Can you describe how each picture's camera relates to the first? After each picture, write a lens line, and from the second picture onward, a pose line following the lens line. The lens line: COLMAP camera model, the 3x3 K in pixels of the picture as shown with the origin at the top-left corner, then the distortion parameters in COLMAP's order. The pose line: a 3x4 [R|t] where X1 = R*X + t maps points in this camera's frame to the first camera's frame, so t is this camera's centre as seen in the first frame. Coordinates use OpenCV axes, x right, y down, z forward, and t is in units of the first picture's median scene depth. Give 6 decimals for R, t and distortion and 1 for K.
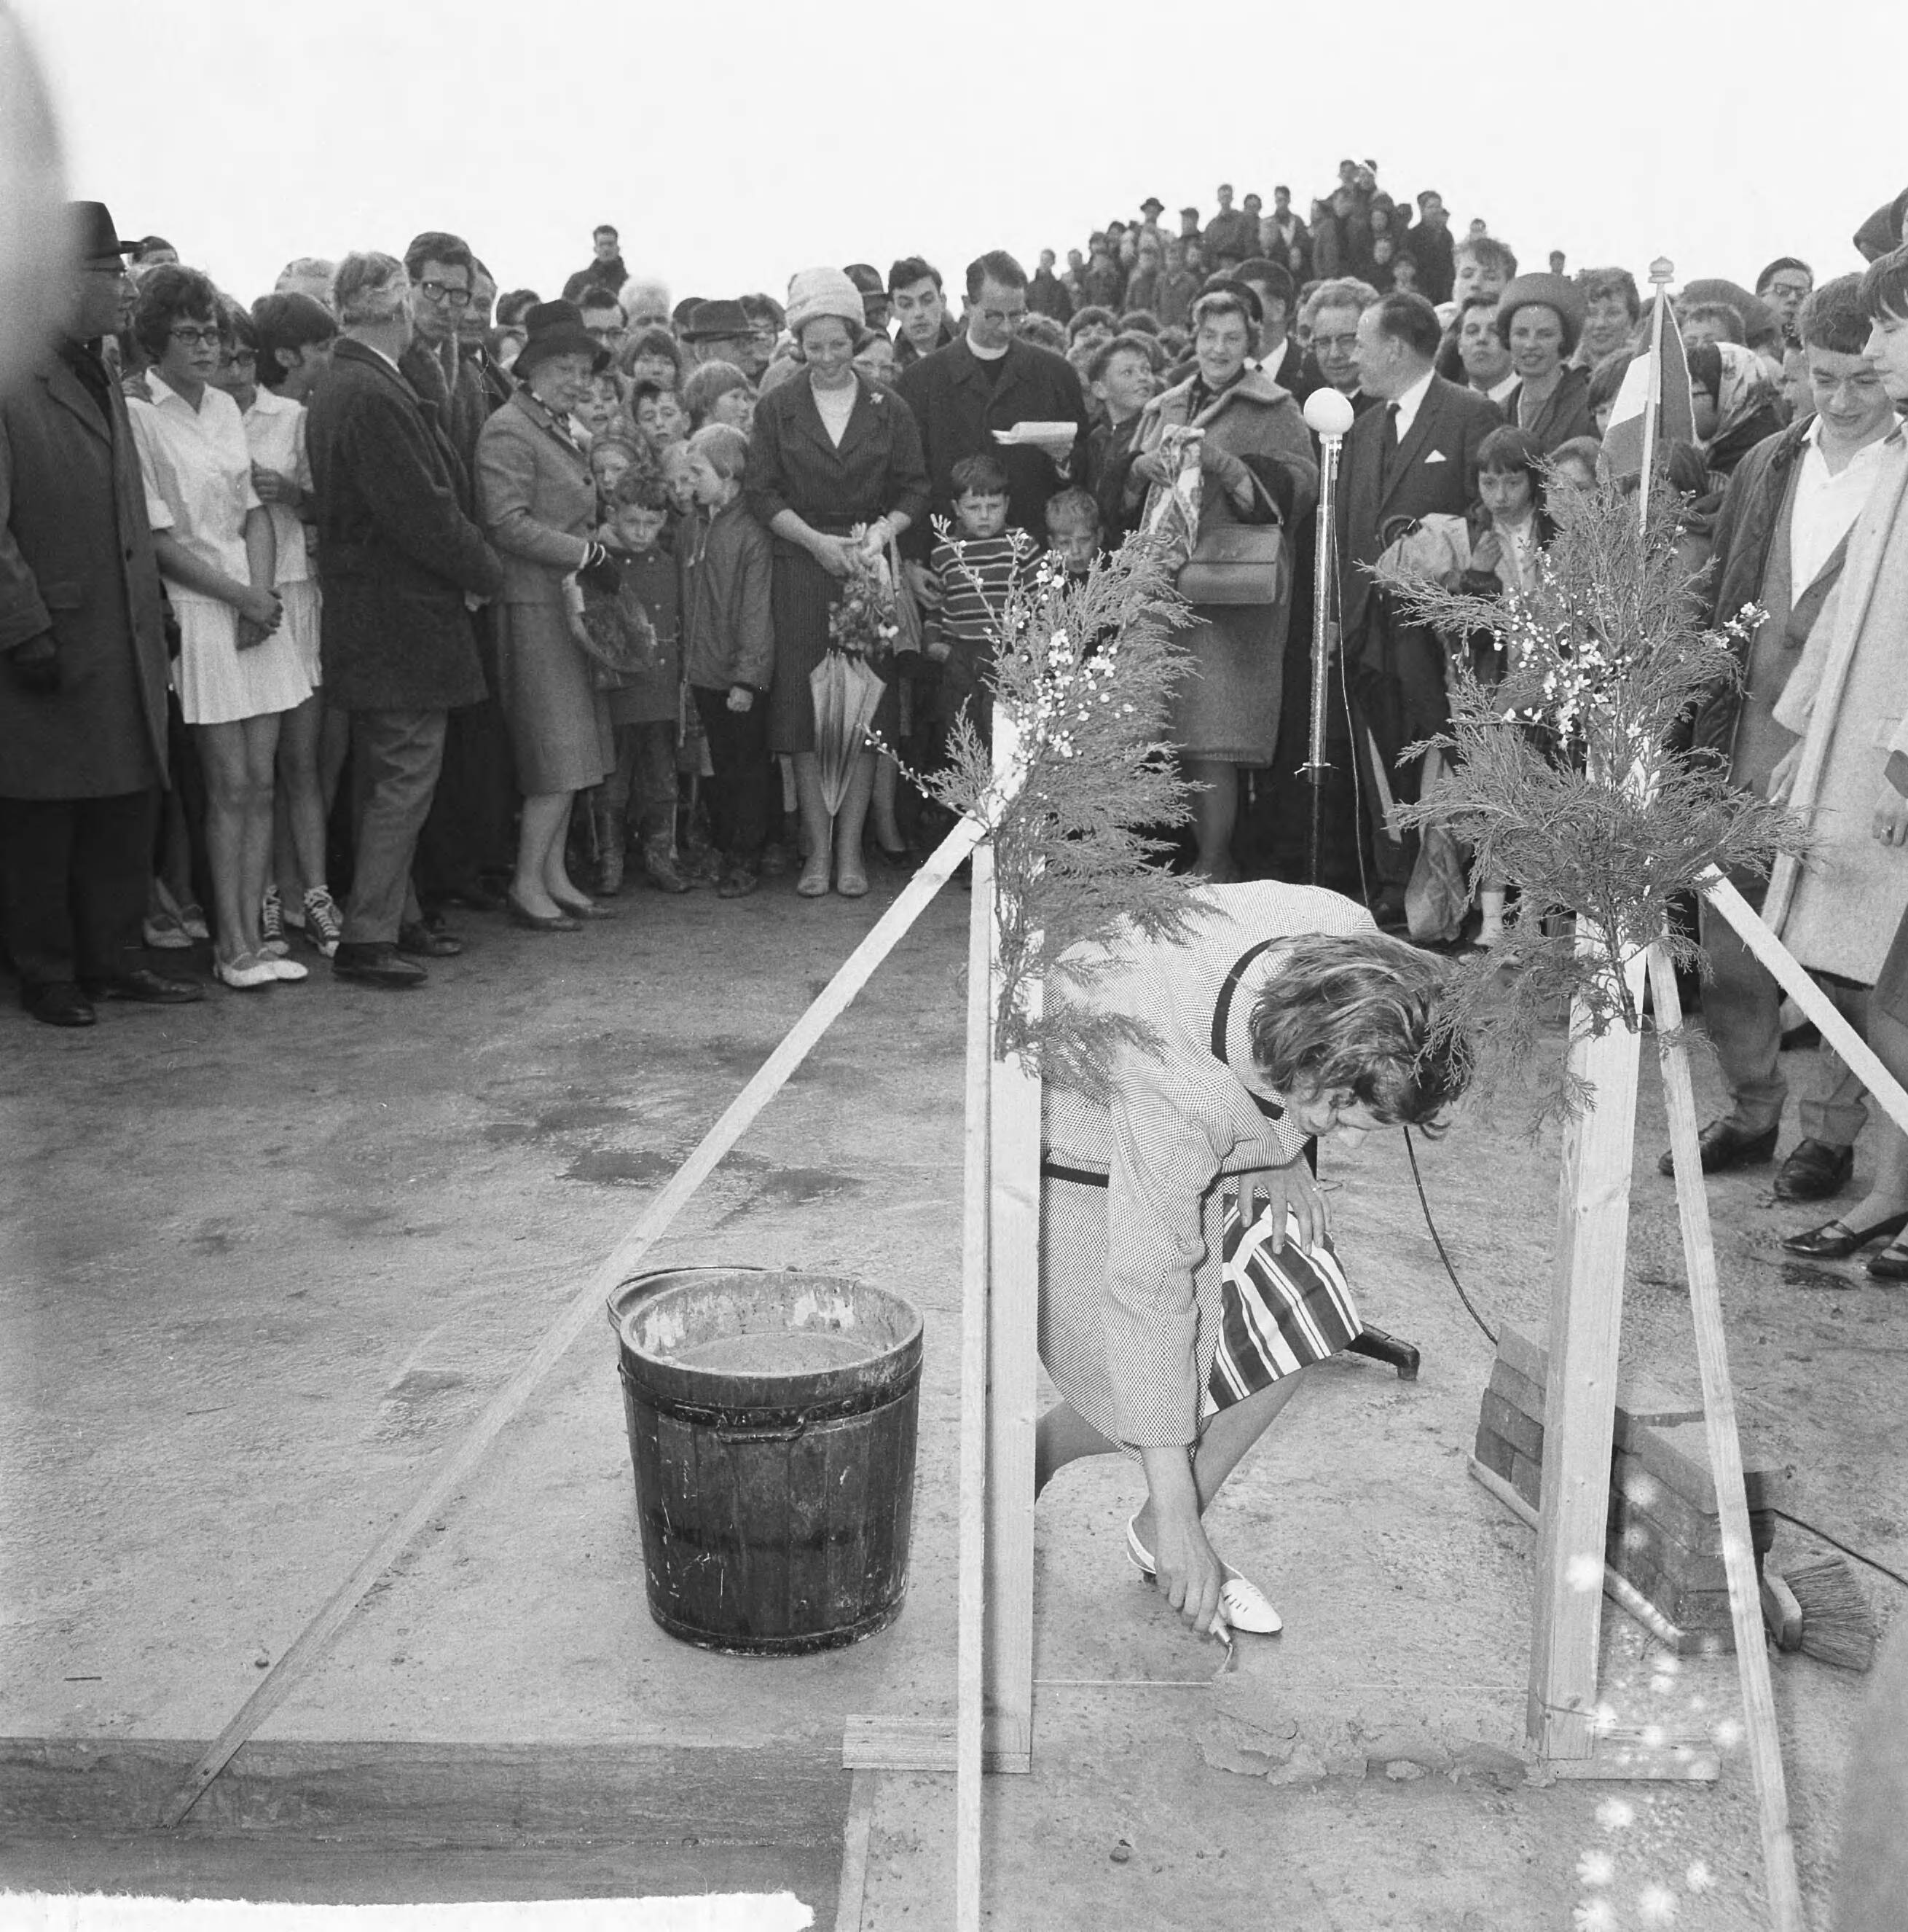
lens RADIAL K [[2710.3, 0, 951.3], [0, 2710.3, 965.0], [0, 0, 1]] dist [0.038747, 0.000000]
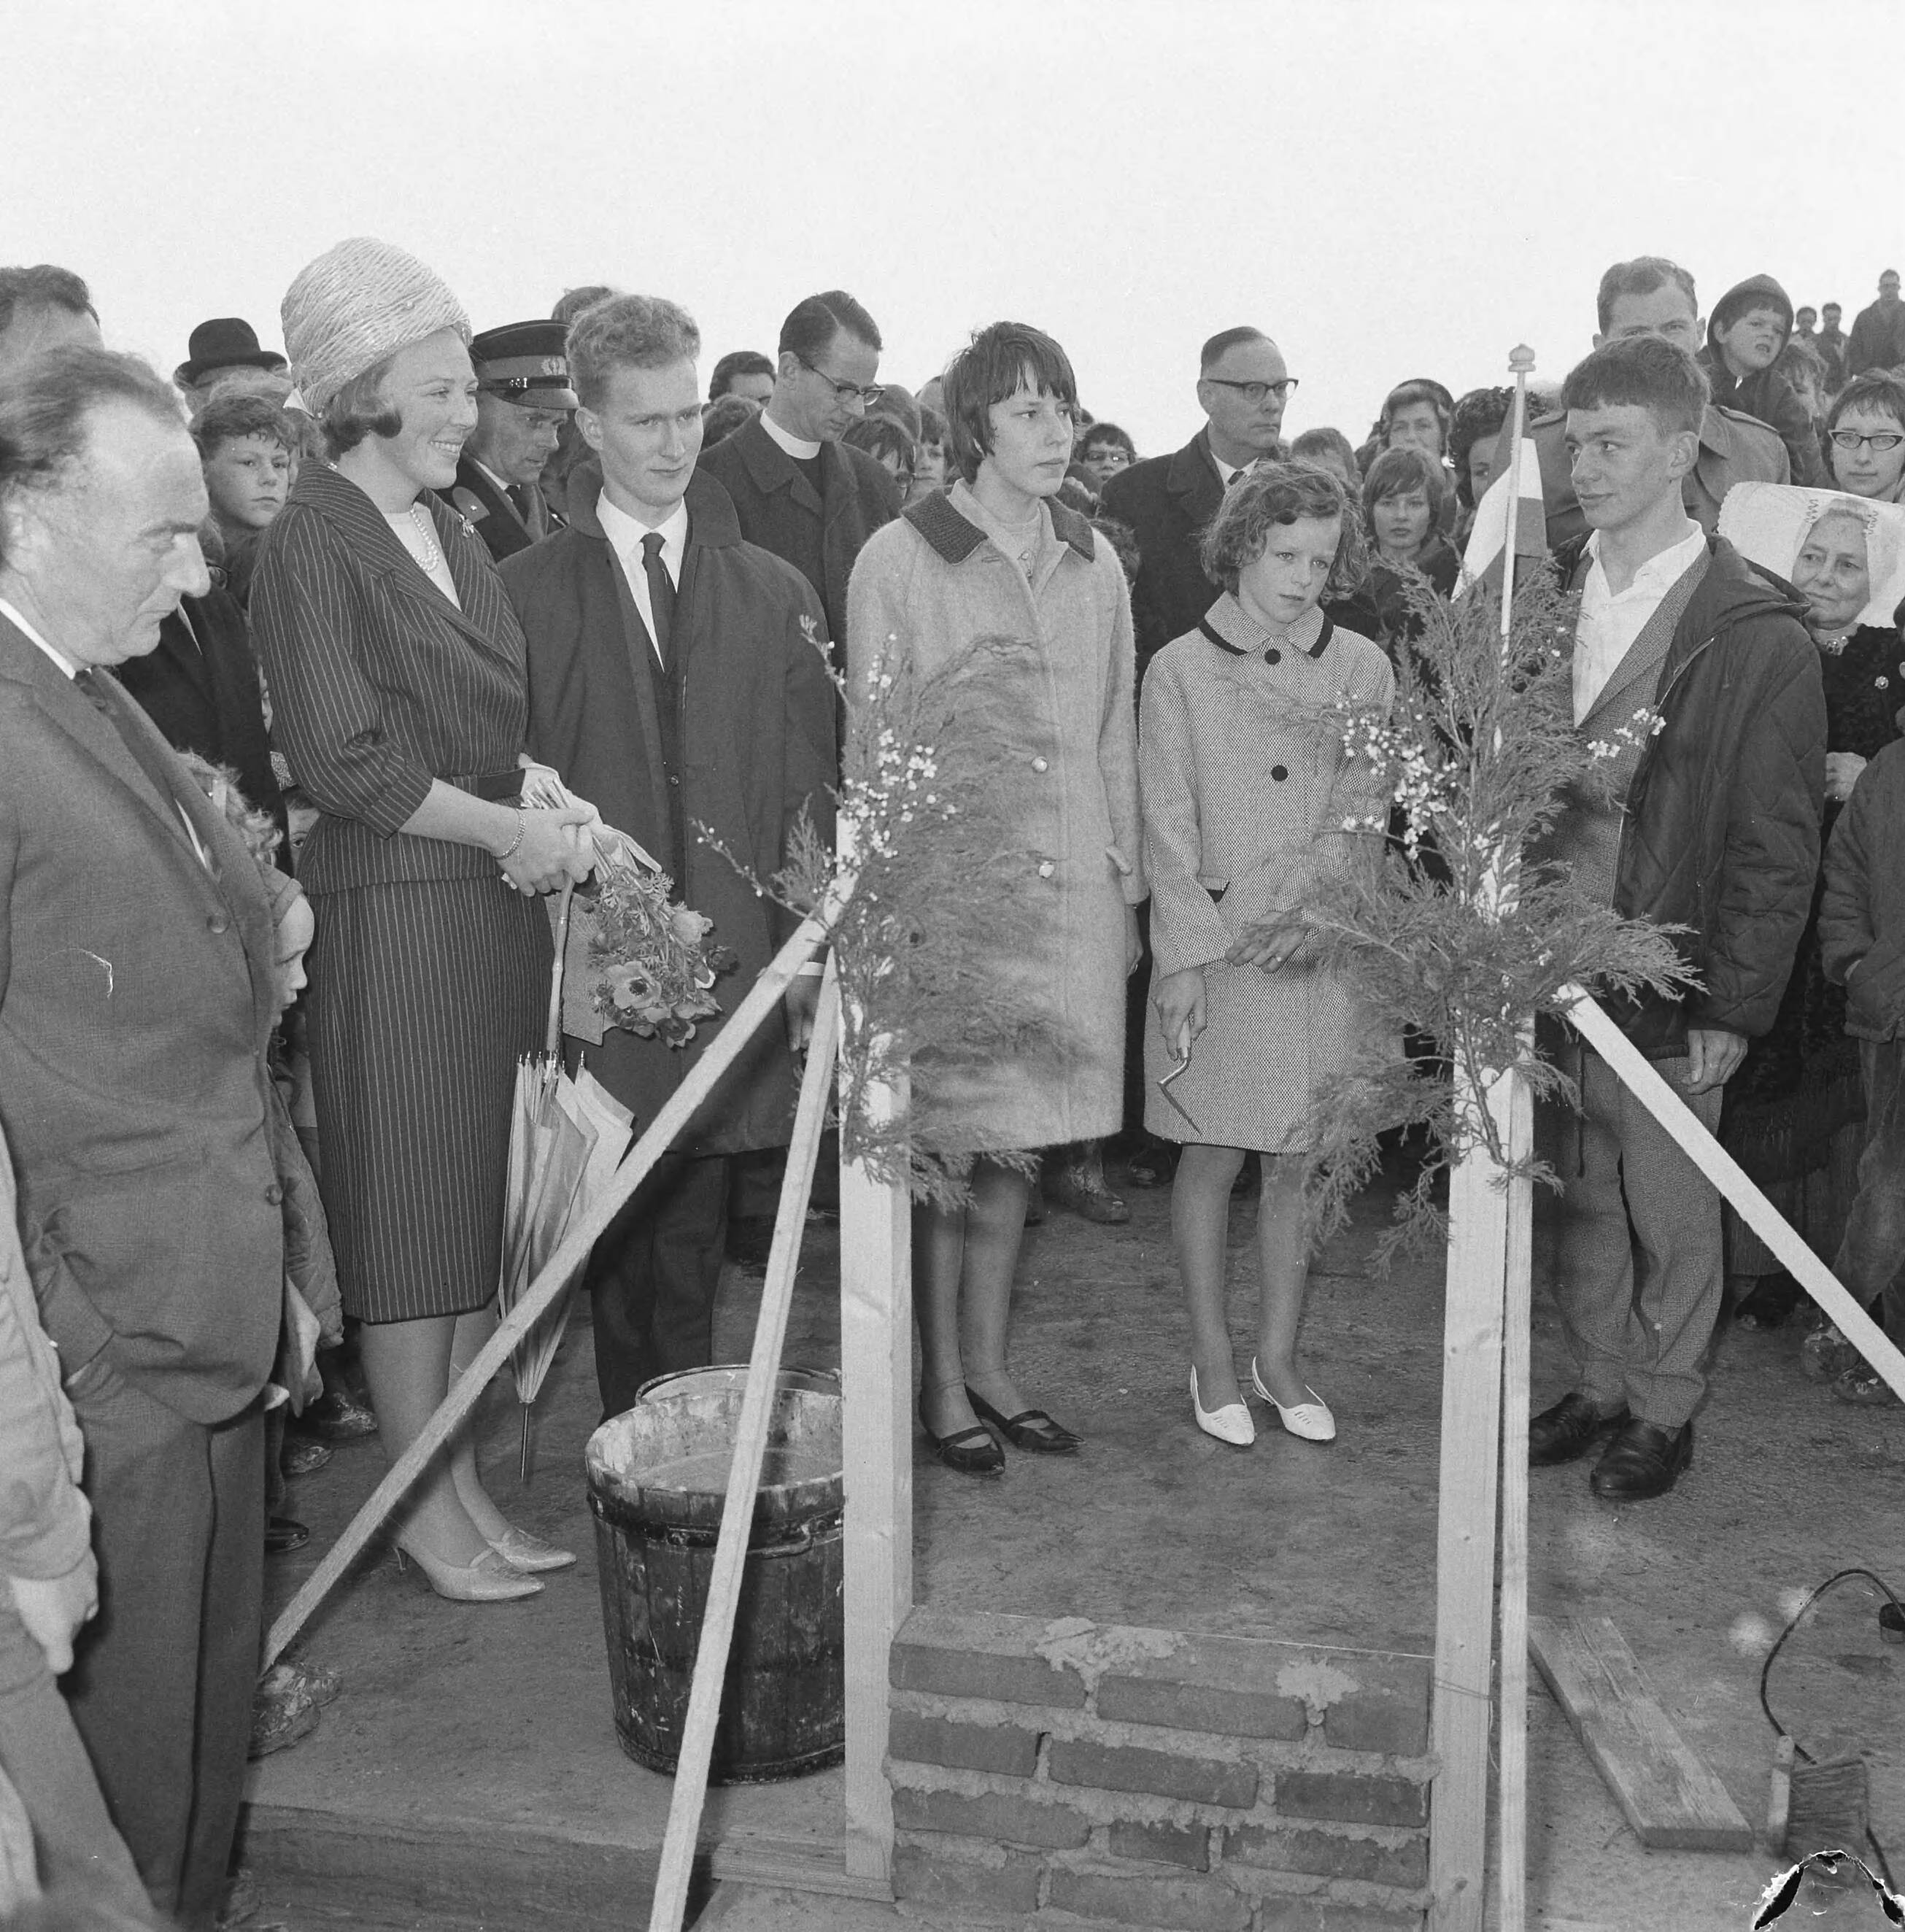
lens RADIAL K [[2710.3, 0, 972.3], [0, 2710.3, 970.1], [0, 0, 1]] dist [0.038747, 0.000000]
pose [[0.975146, 0.026705, -0.219947, 0.284339], [-0.036637, 0.998479, -0.041201, 0.003668], [0.218512, 0.048235, 0.974641, 0.044591]]
